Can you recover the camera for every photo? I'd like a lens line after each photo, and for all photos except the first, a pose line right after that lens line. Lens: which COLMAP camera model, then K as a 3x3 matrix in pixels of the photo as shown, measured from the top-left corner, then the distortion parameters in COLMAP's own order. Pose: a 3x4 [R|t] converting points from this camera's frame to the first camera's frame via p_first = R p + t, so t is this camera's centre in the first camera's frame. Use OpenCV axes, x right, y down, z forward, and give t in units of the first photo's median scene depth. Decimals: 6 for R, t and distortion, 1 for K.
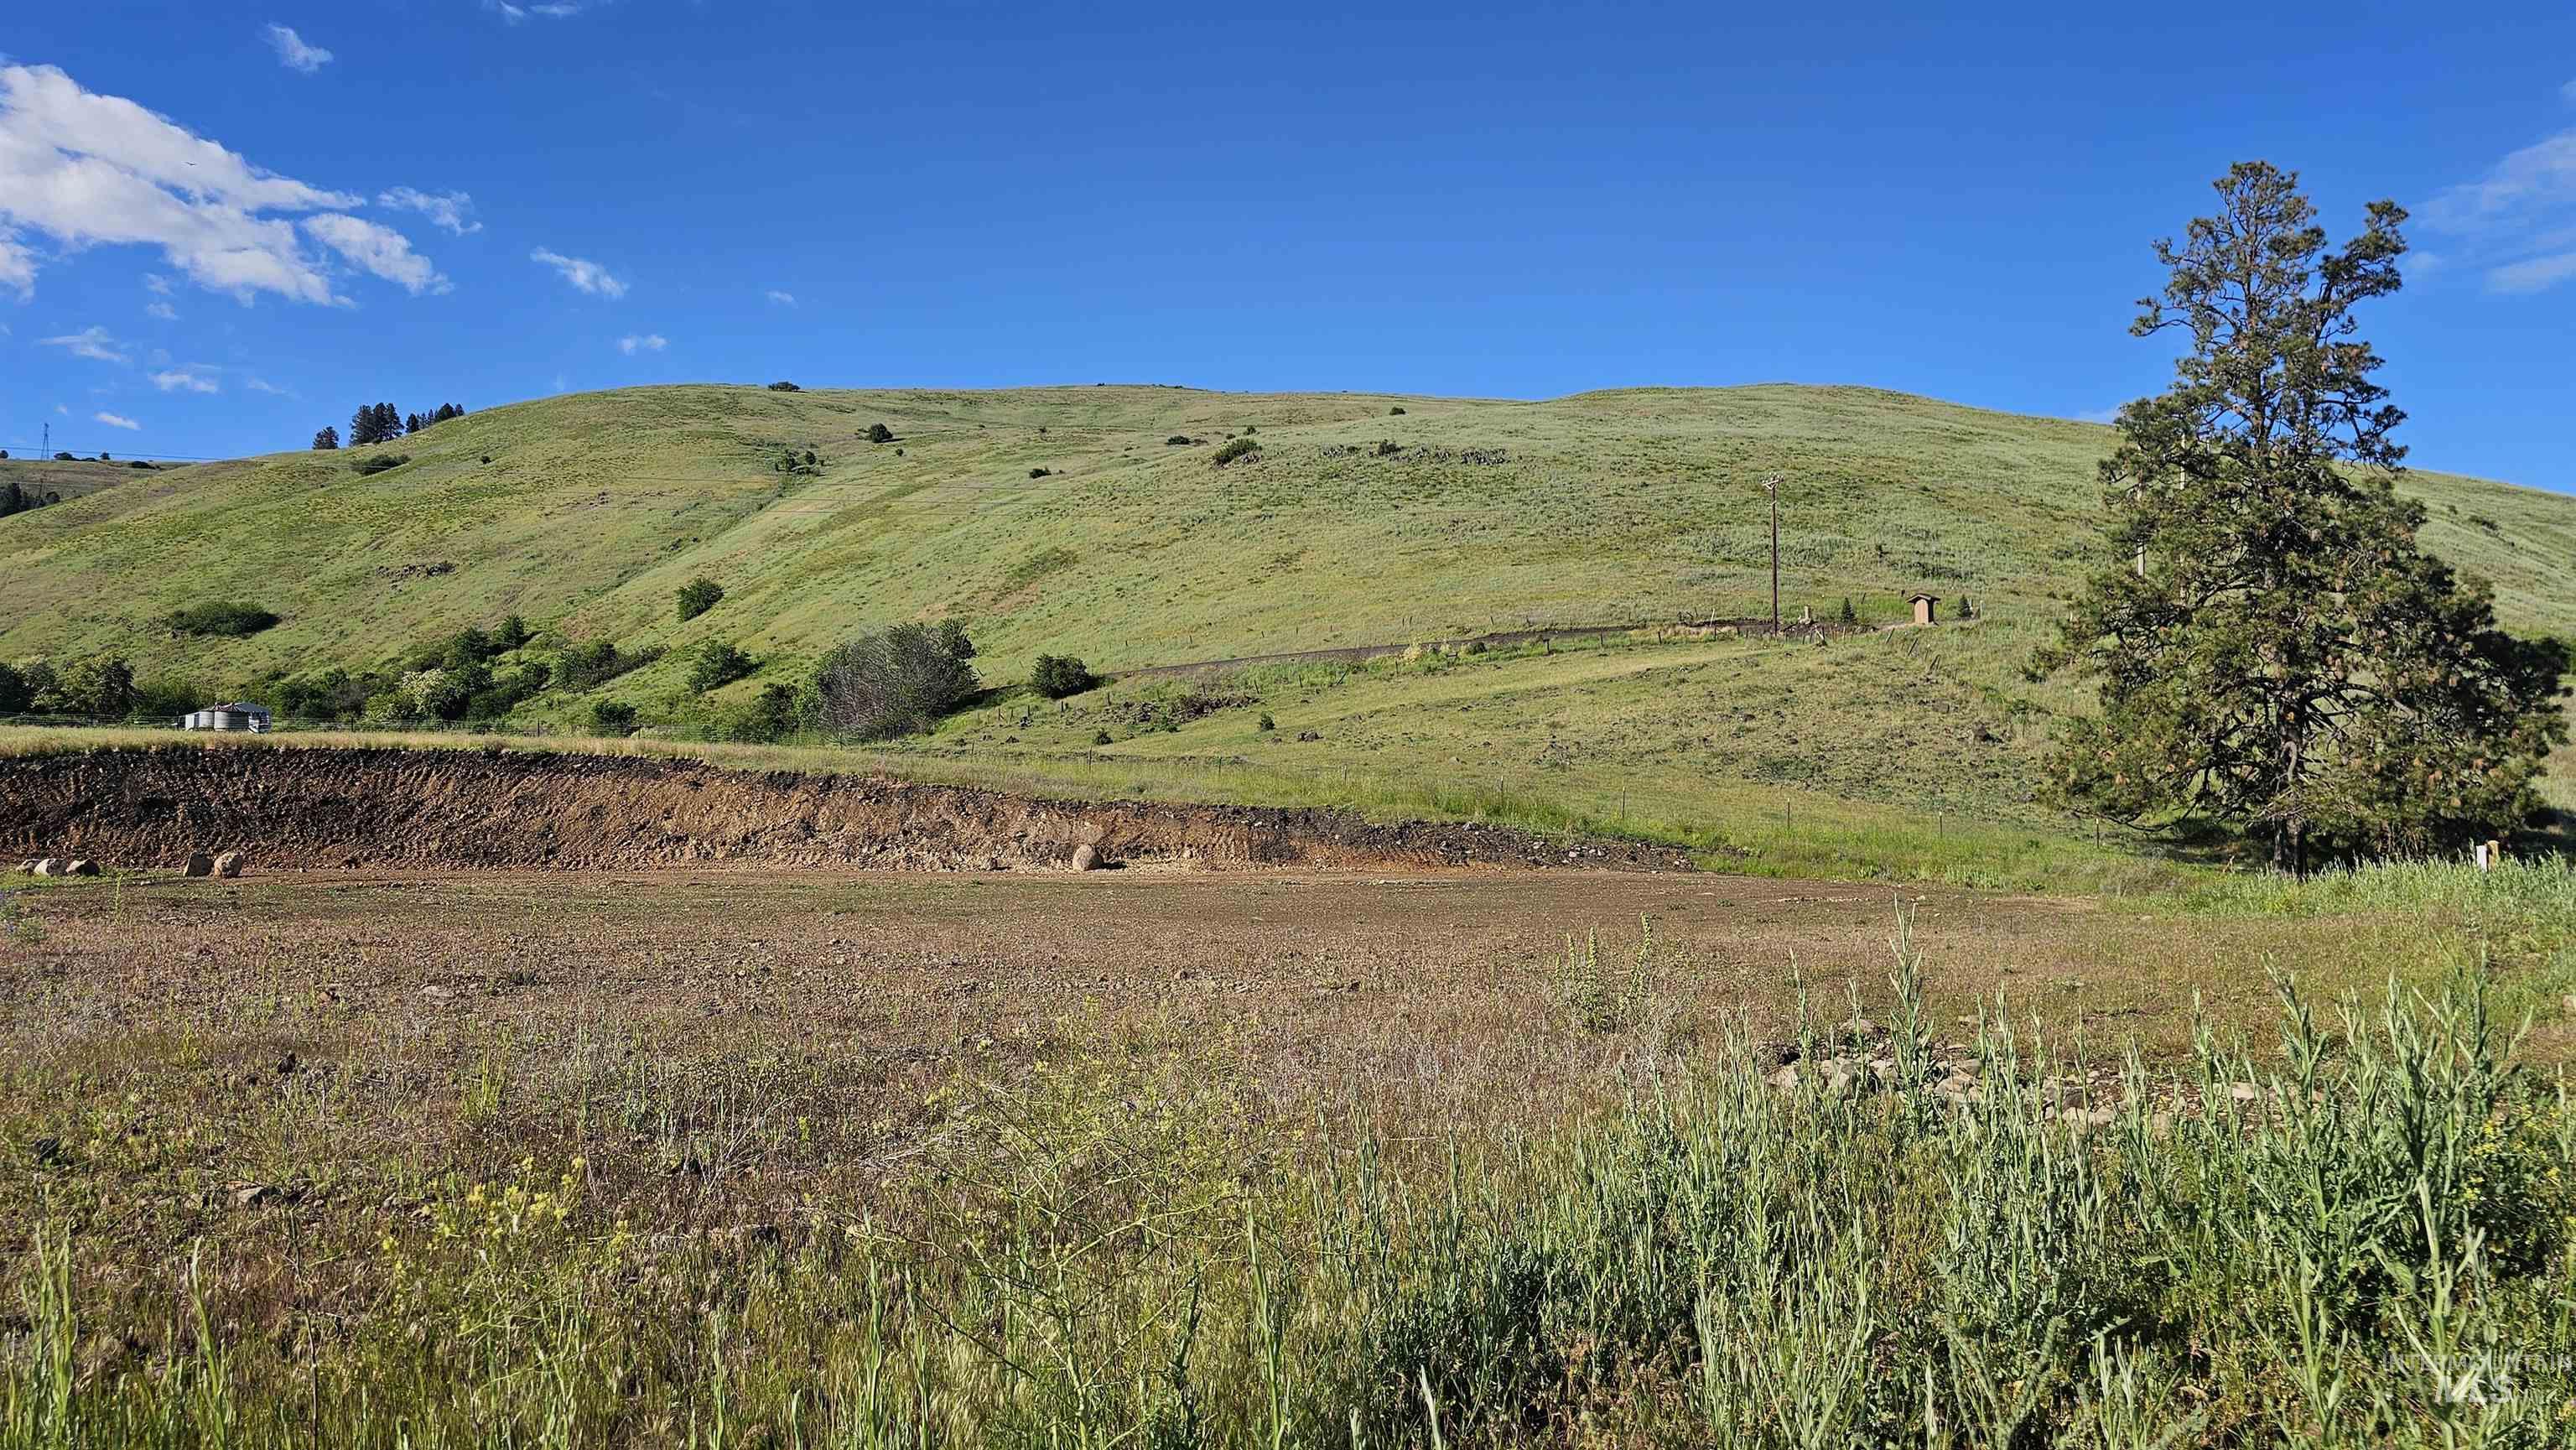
lens RADIAL K [[1727.7, 0, 1271.7], [0, 1727.7, 736.7], [0, 0, 1]] dist [0.054767, -0.058217]
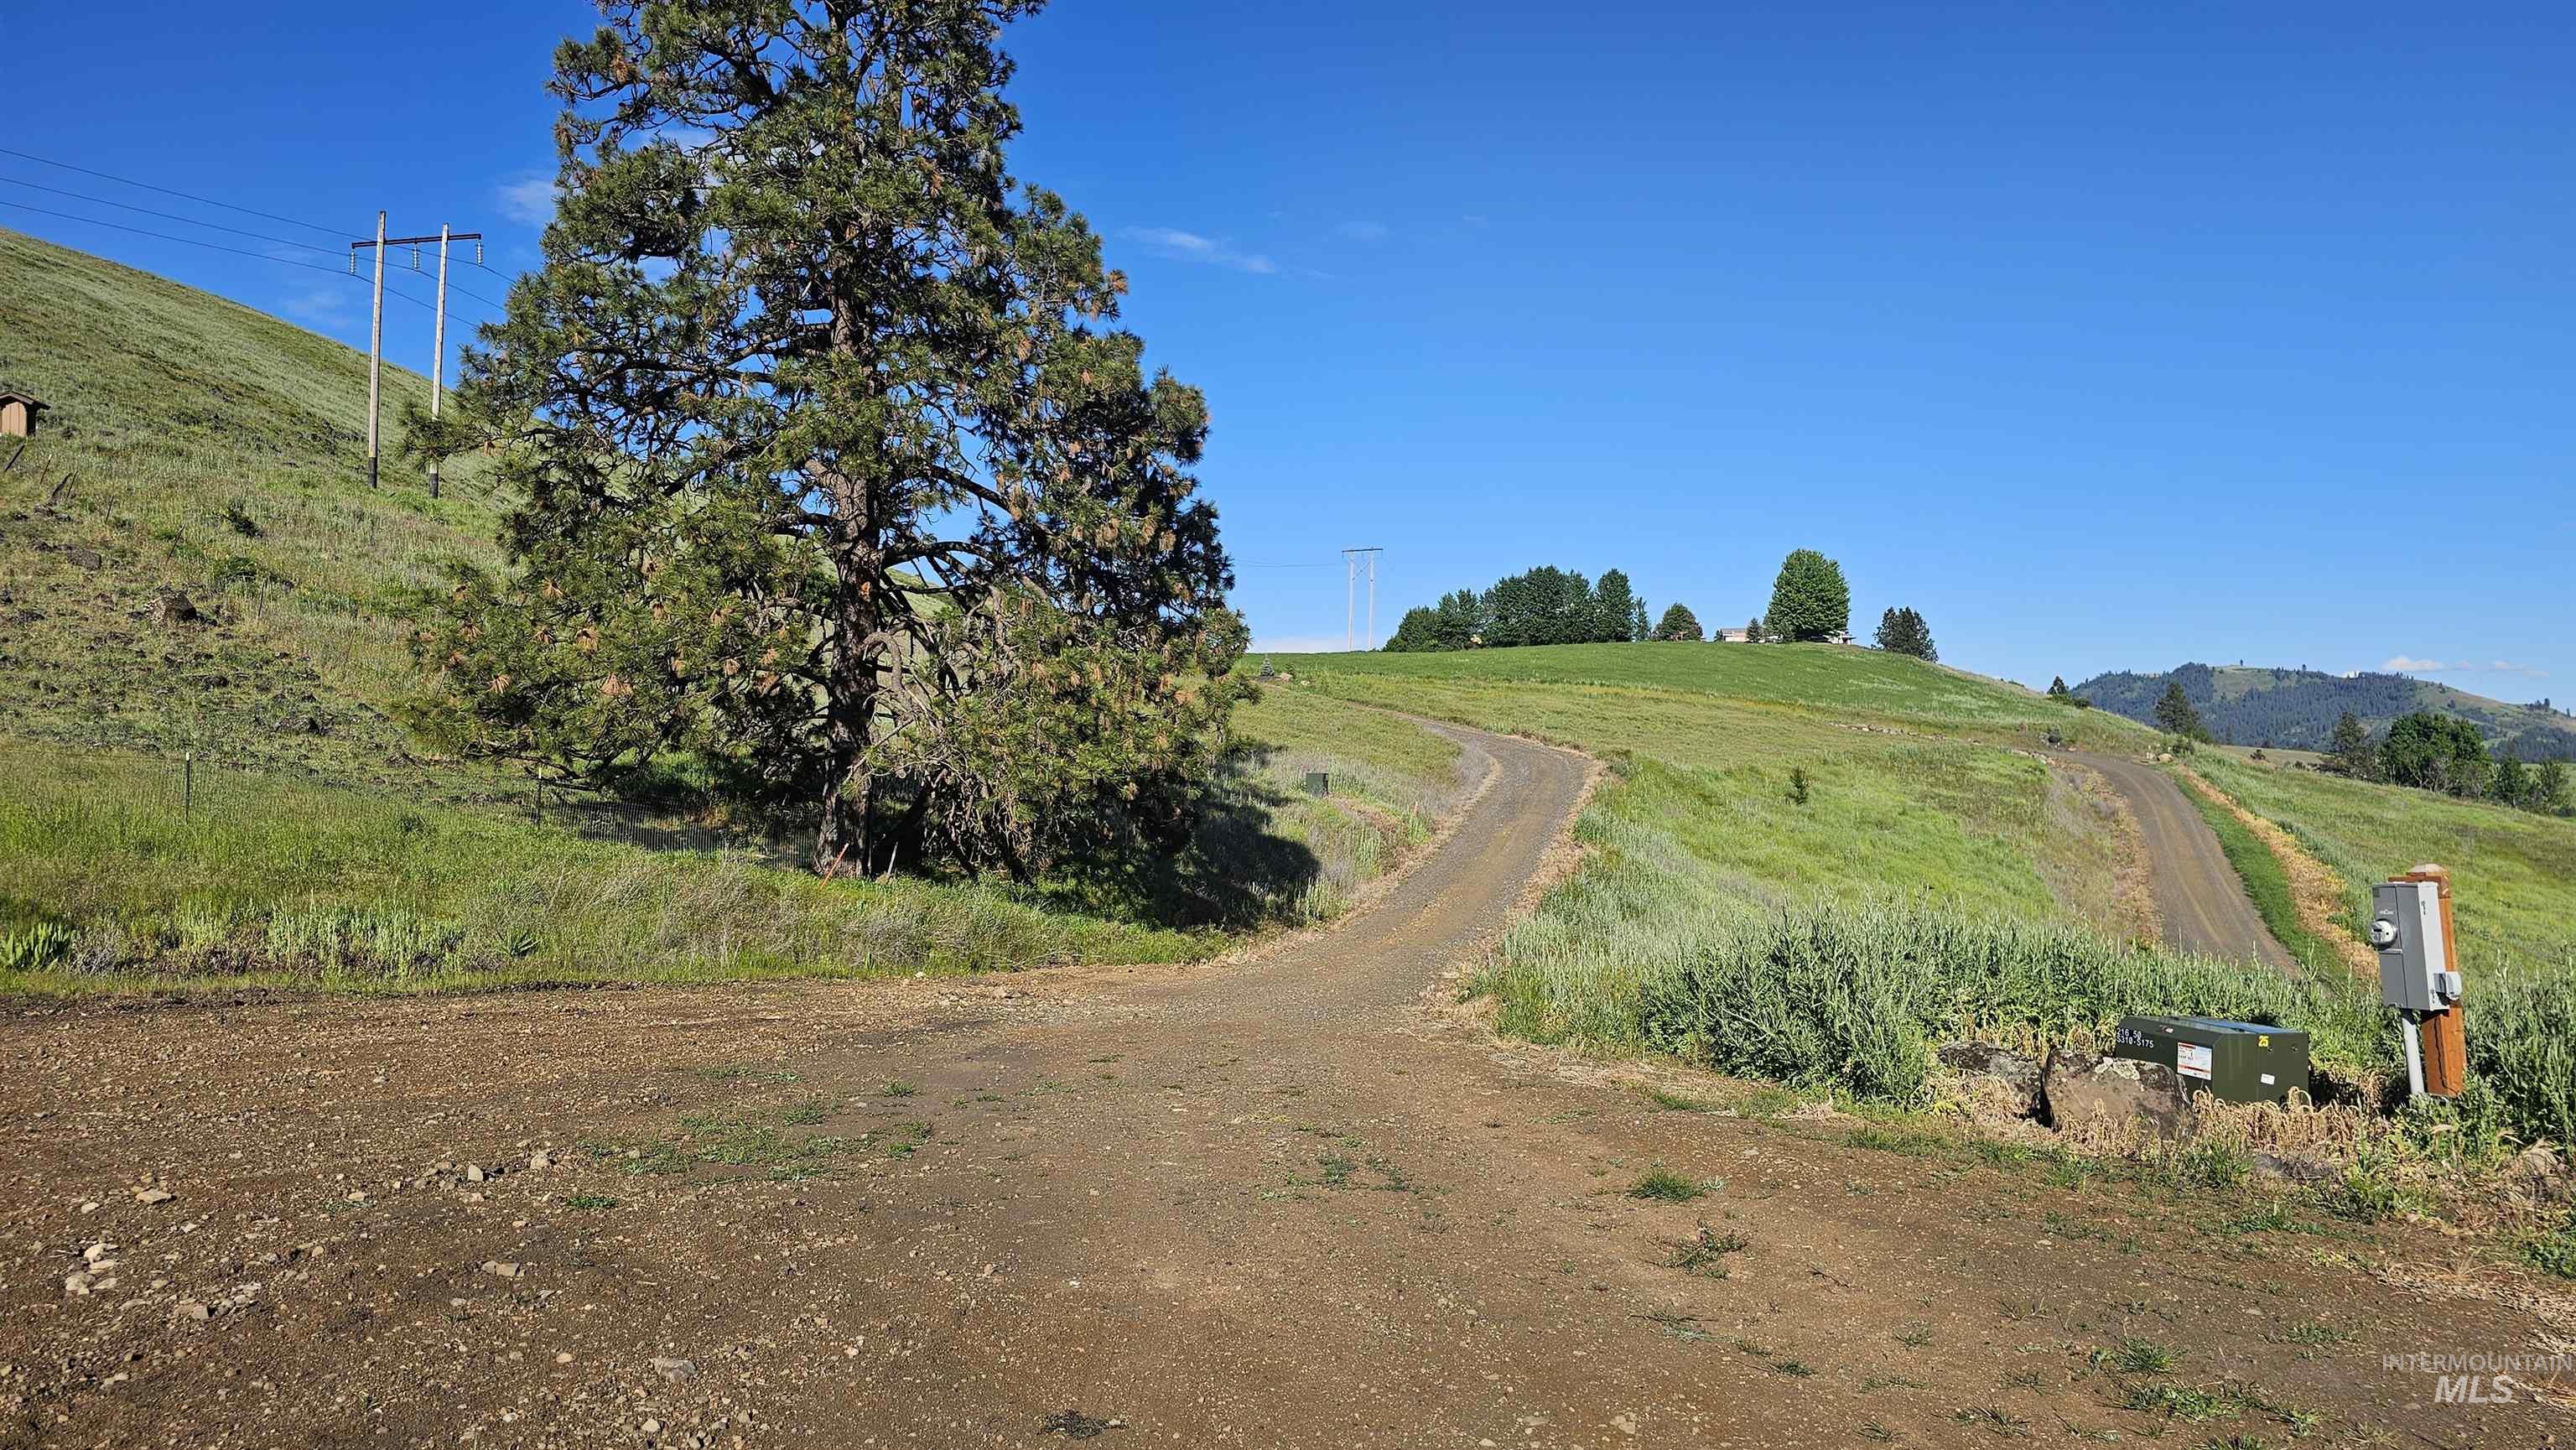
lens RADIAL K [[1727.7, 0, 1271.7], [0, 1727.7, 736.7], [0, 0, 1]] dist [0.054767, -0.058217]
pose [[0.530002, 0.021896, 0.847714, 0.118859], [-0.051952, 0.998627, 0.006687, 0.016669], [-0.846404, -0.047584, 0.530412, 0.396372]]
